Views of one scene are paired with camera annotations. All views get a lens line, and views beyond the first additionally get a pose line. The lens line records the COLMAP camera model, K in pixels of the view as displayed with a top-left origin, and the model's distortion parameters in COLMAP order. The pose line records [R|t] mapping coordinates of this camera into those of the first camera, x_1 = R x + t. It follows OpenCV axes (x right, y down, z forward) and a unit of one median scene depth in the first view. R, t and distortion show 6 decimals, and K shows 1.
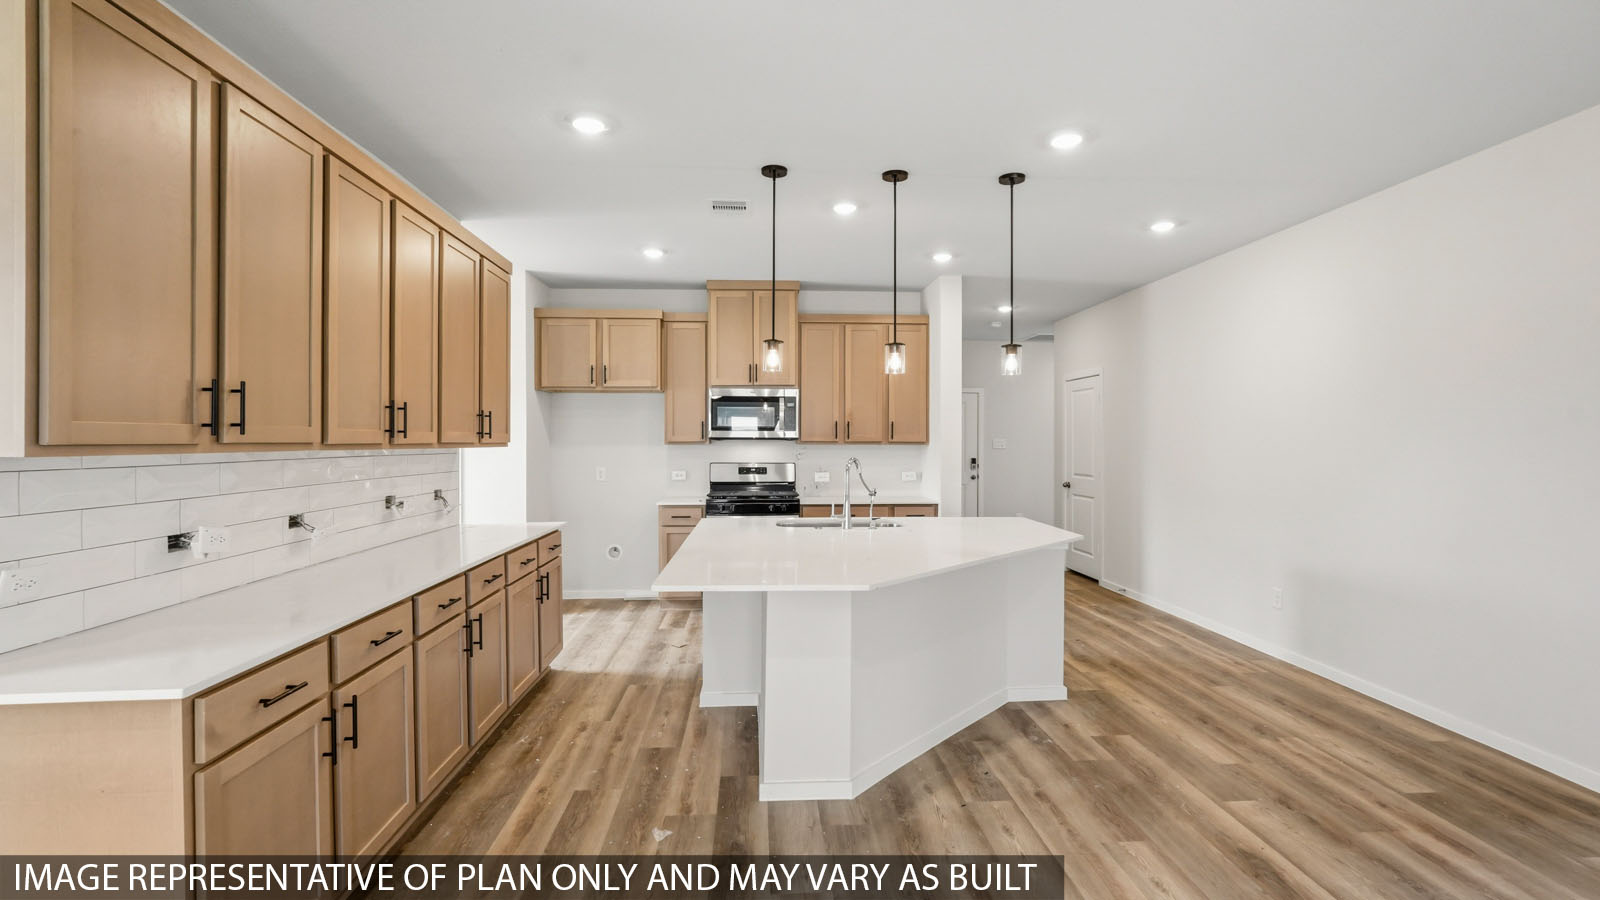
lens RADIAL K [[719.5, 0, 791.1], [0, 719.5, 446.1], [0, 0, 1]] dist [-0.000146, 0.000300]
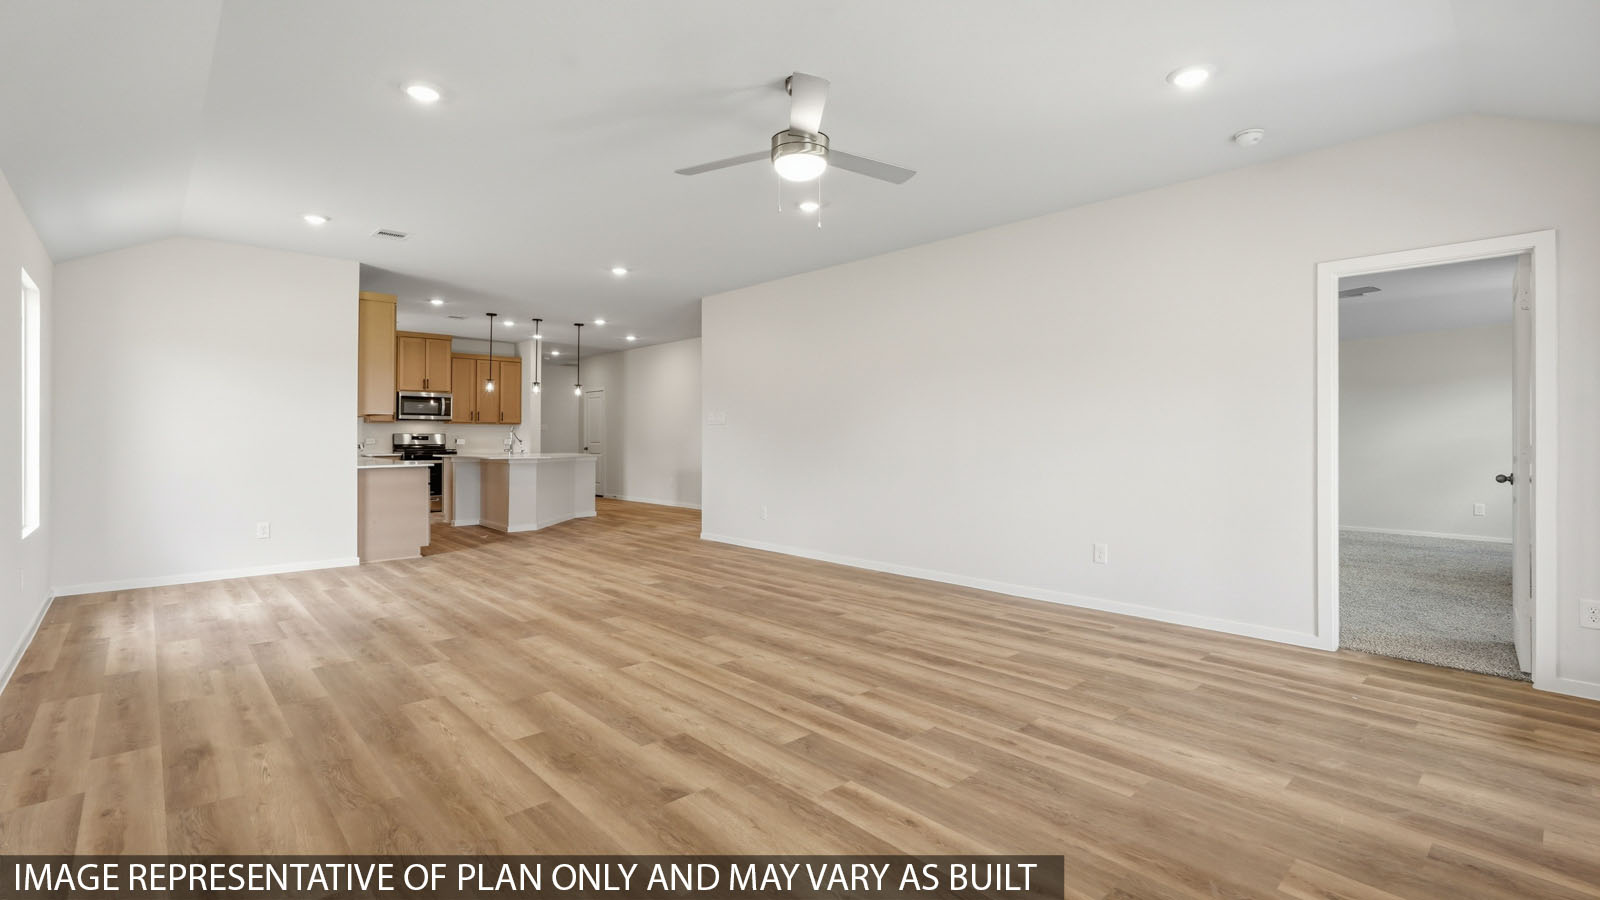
lens RADIAL K [[717.5, 0, 800.0], [0, 717.5, 450.0], [0, 0, 1]] dist [-0.000418, -0.000135]
pose [[0.768166, -0.011586, 0.640145, -0.482246], [0.002429, 0.999882, 0.015182, 0.040934], [-0.640246, -0.010107, 0.768104, -0.992570]]
